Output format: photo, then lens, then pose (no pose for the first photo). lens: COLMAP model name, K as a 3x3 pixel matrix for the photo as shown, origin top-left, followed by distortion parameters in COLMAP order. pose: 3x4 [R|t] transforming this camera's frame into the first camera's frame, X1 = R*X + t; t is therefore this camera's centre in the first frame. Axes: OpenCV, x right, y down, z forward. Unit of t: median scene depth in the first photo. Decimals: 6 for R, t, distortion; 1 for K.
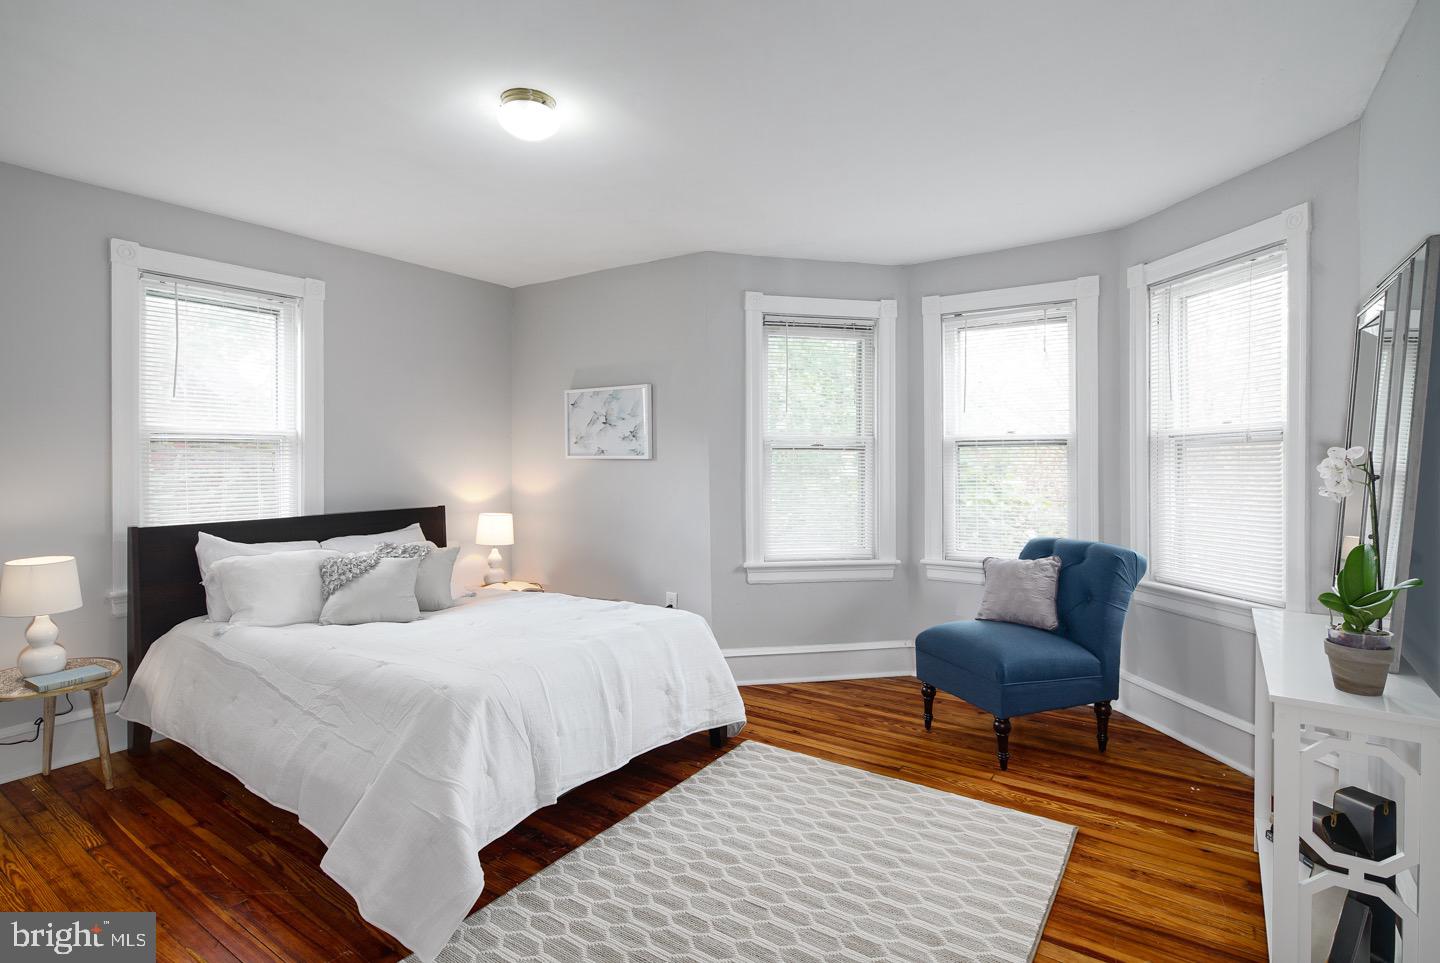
lens RADIAL K [[726.2, 0, 716.9], [0, 726.2, 449.5], [0, 0, 1]] dist [0.011893, -0.000432]
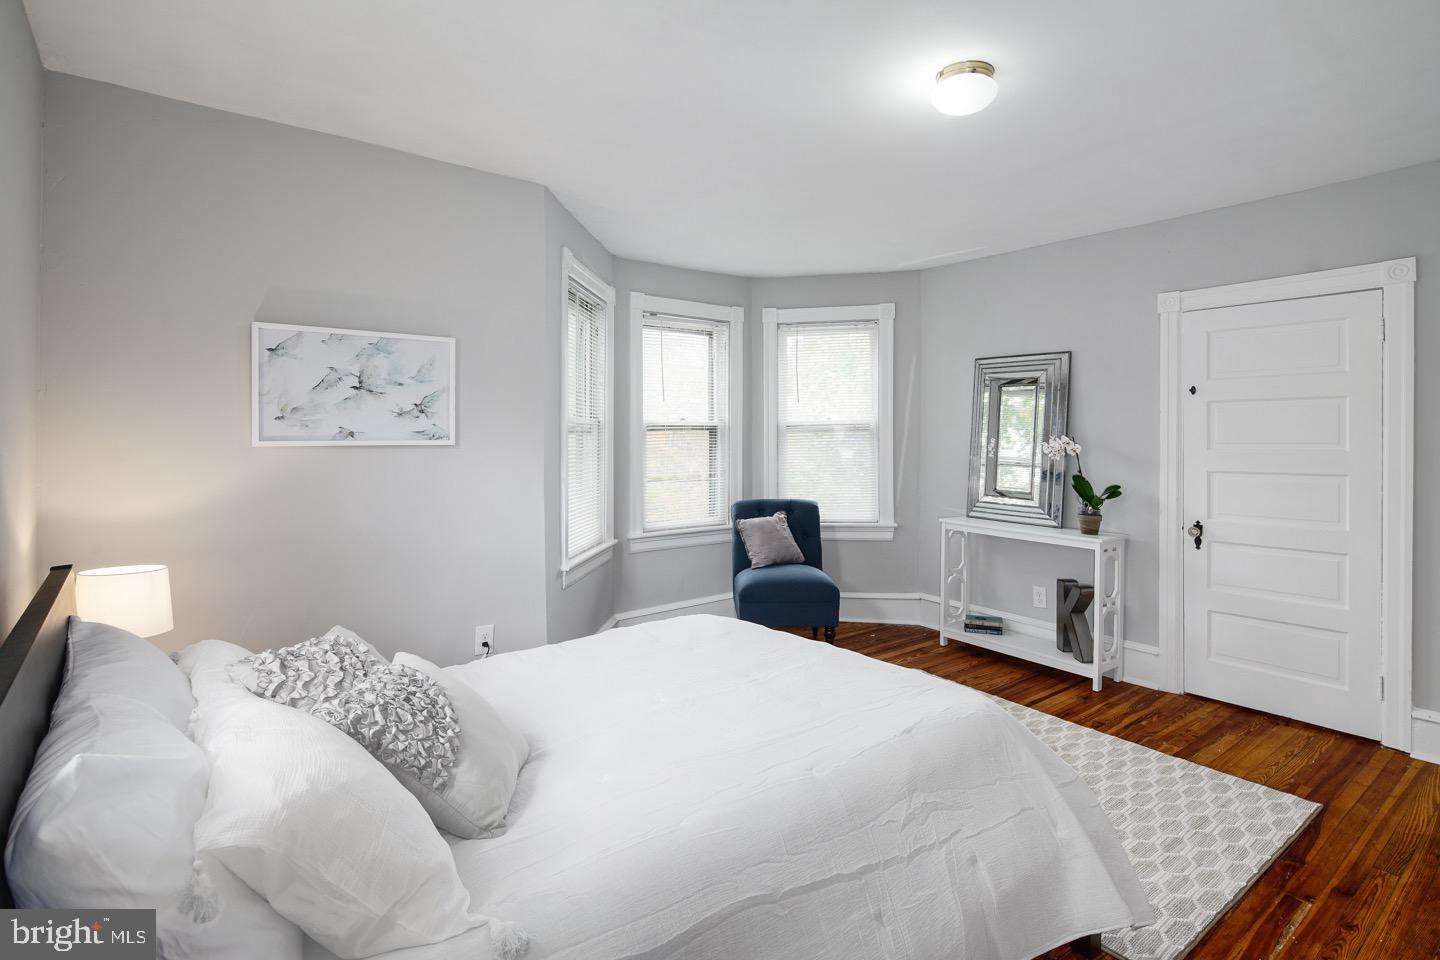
lens RADIAL K [[711.4, 0, 718.3], [0, 711.4, 434.4], [0, 0, 1]] dist [-0.001149, -0.000466]
pose [[0.305897, 0.003938, 0.952056, -0.674142], [-0.002960, 0.999991, -0.003185, 0.004433], [-0.952060, -0.001844, 0.305906, 0.553535]]
